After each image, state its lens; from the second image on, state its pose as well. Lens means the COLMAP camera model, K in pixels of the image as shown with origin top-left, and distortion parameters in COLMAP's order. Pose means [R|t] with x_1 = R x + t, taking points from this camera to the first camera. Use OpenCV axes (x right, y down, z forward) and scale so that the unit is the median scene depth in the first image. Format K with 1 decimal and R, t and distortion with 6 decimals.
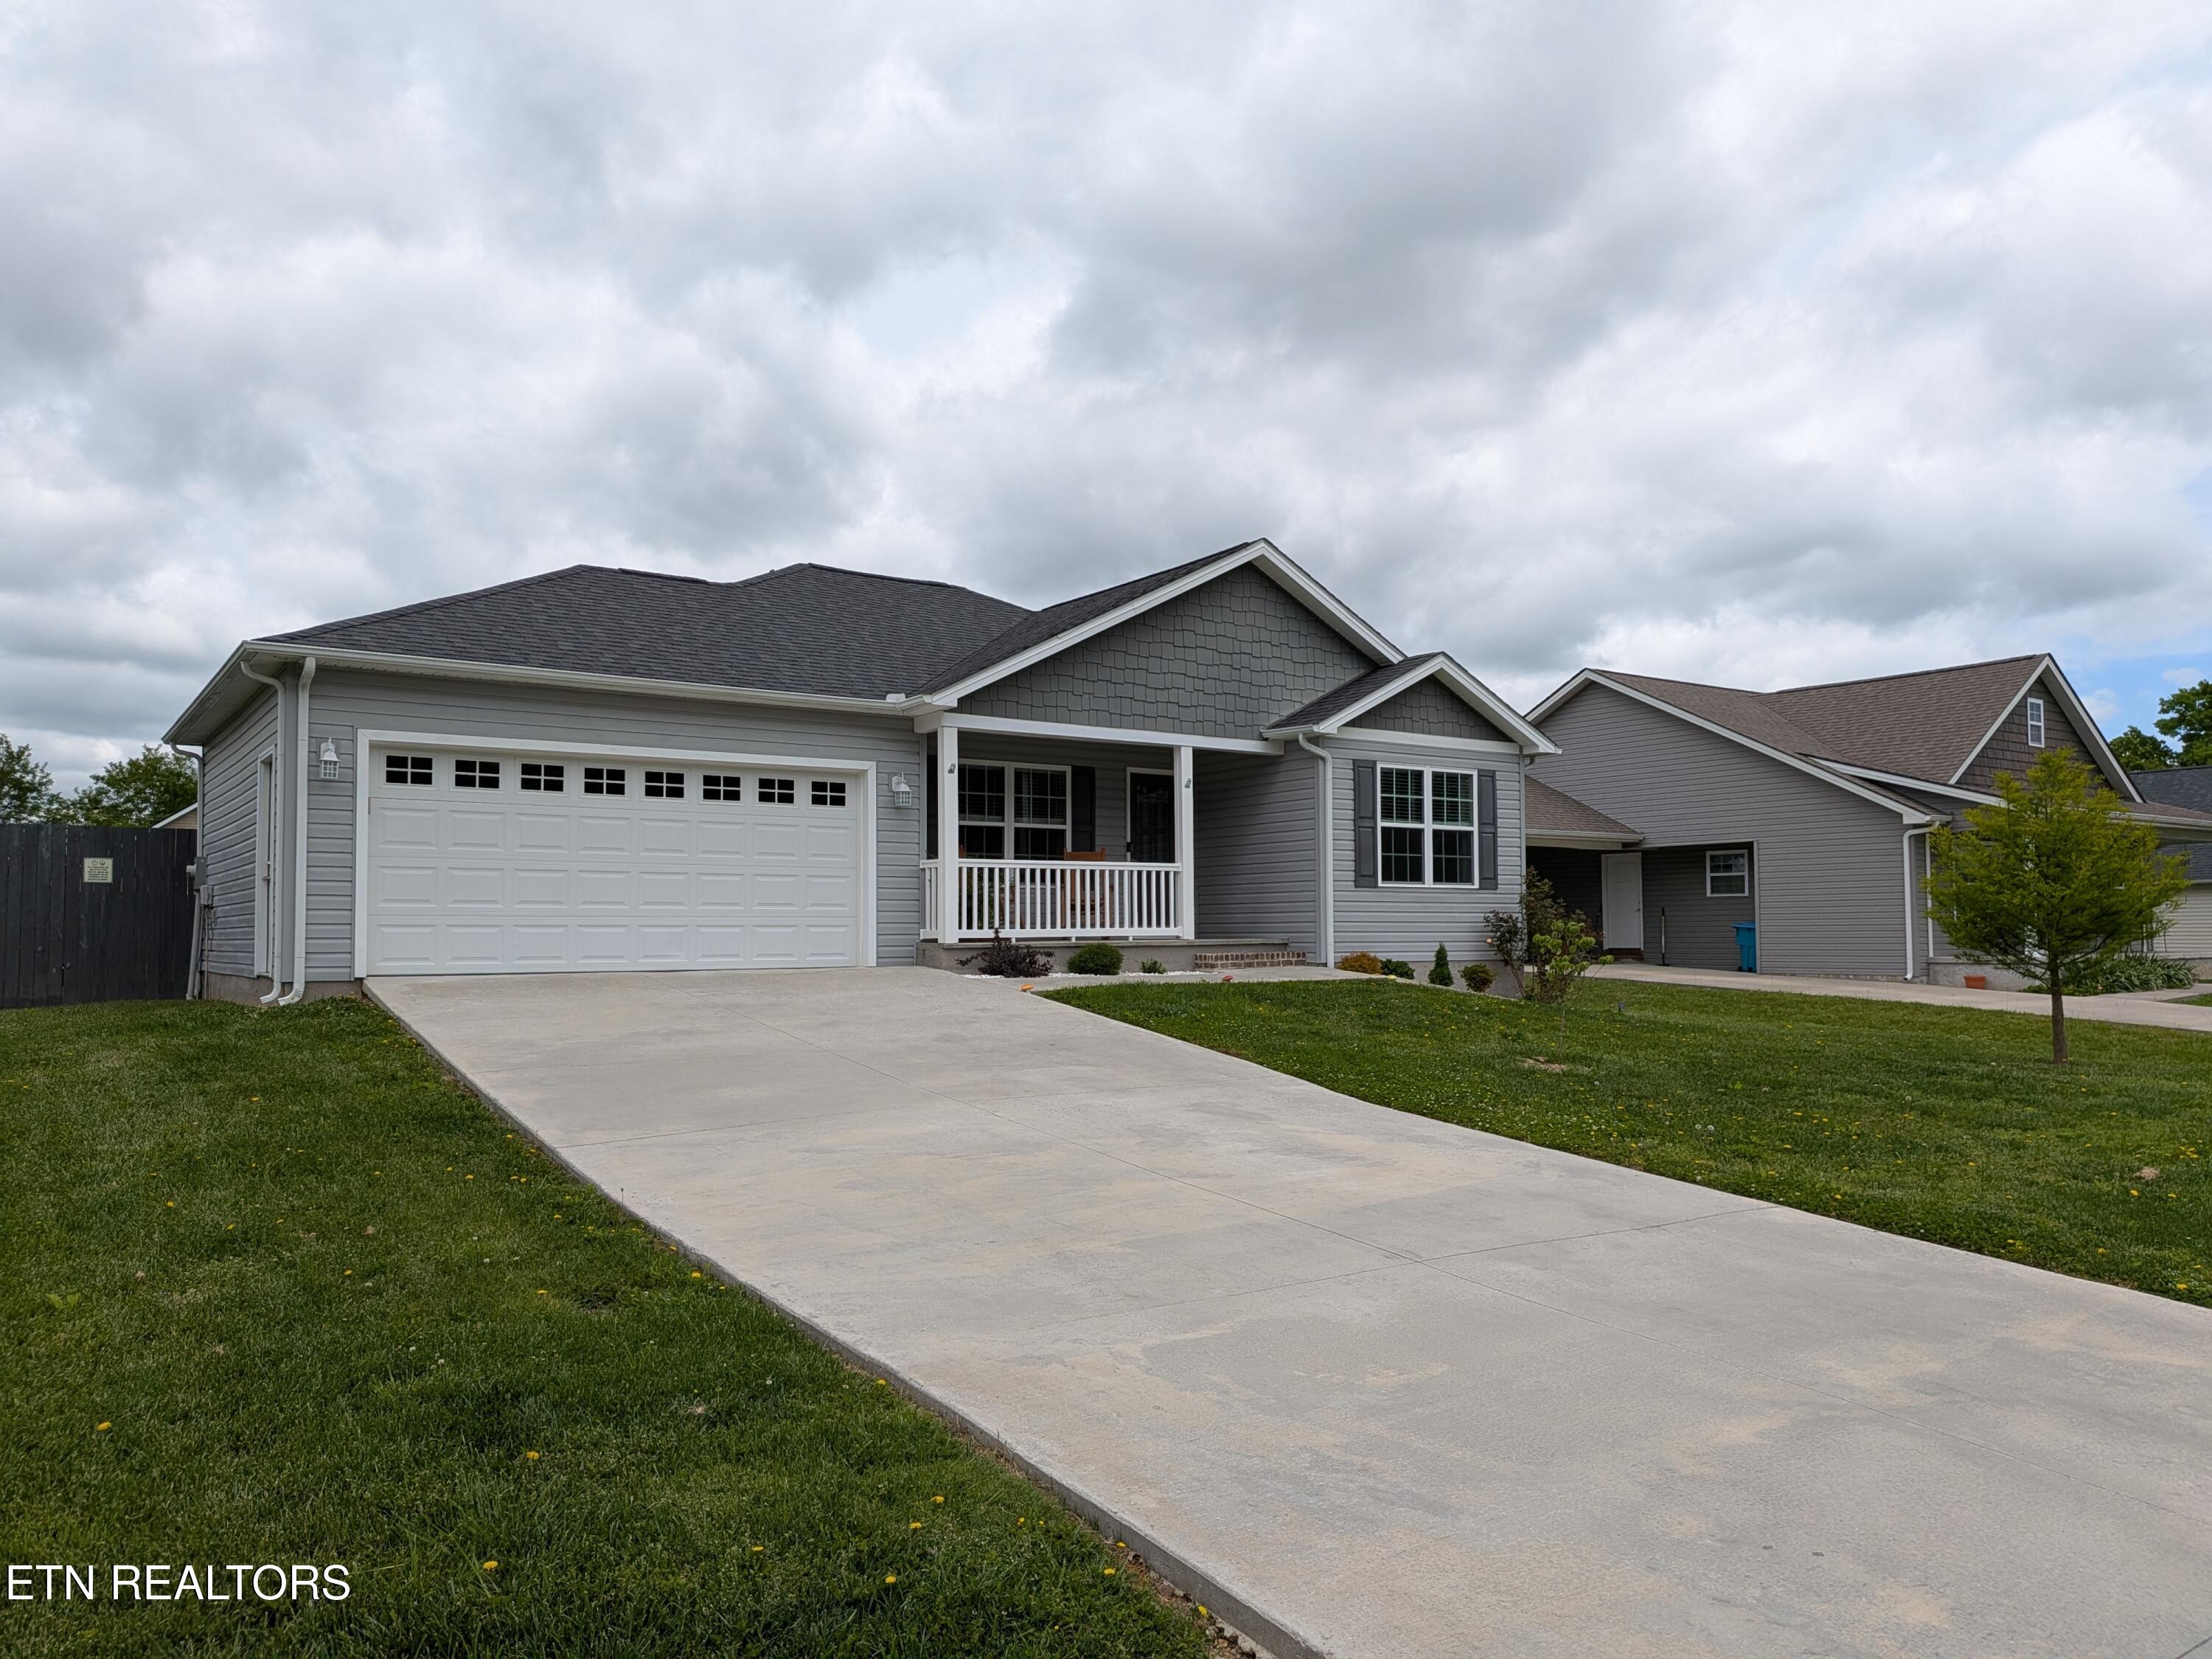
lens RADIAL K [[1611.3, 0, 1179.7], [0, 1611.3, 867.9], [0, 0, 1]] dist [0.029349, -0.030543]
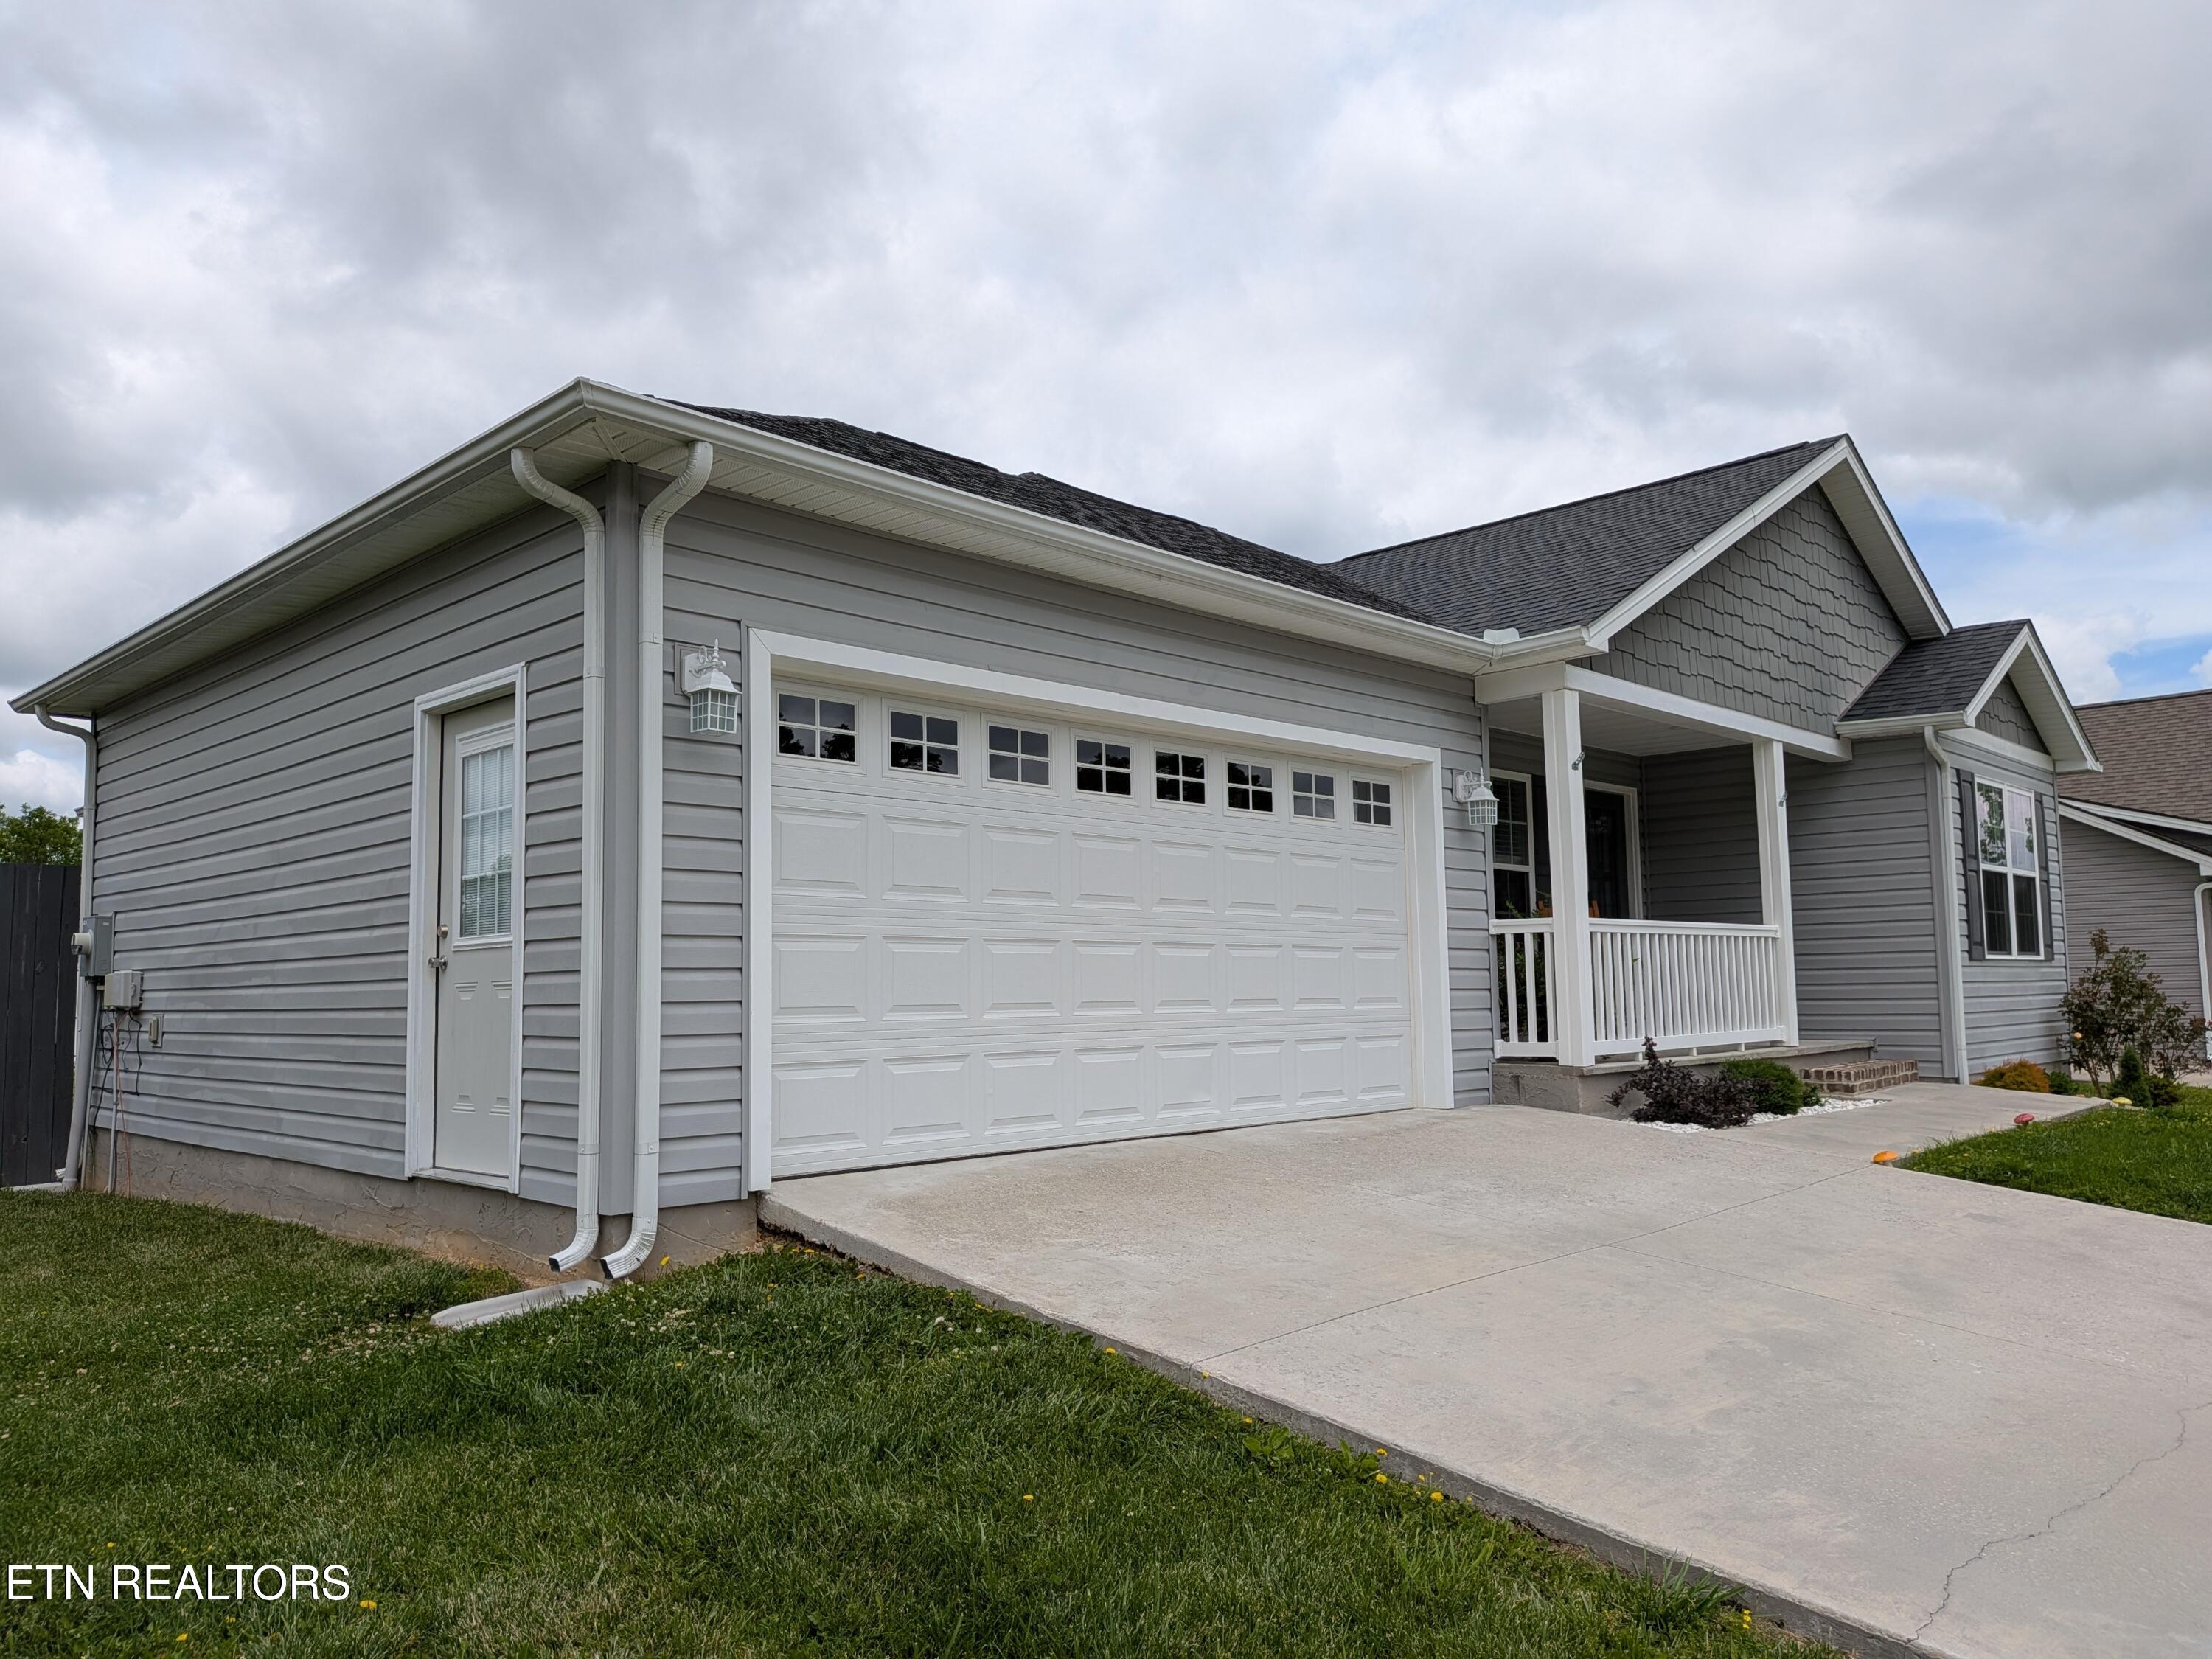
lens RADIAL K [[1611.3, 0, 1102.8], [0, 1611.3, 846.5], [0, 0, 1]] dist [0.029349, -0.030543]
pose [[0.986092, 0.007501, 0.166032, -0.404204], [0.000550, 0.998828, -0.048389, -0.003285], [-0.166201, 0.047807, 0.984932, 0.457720]]
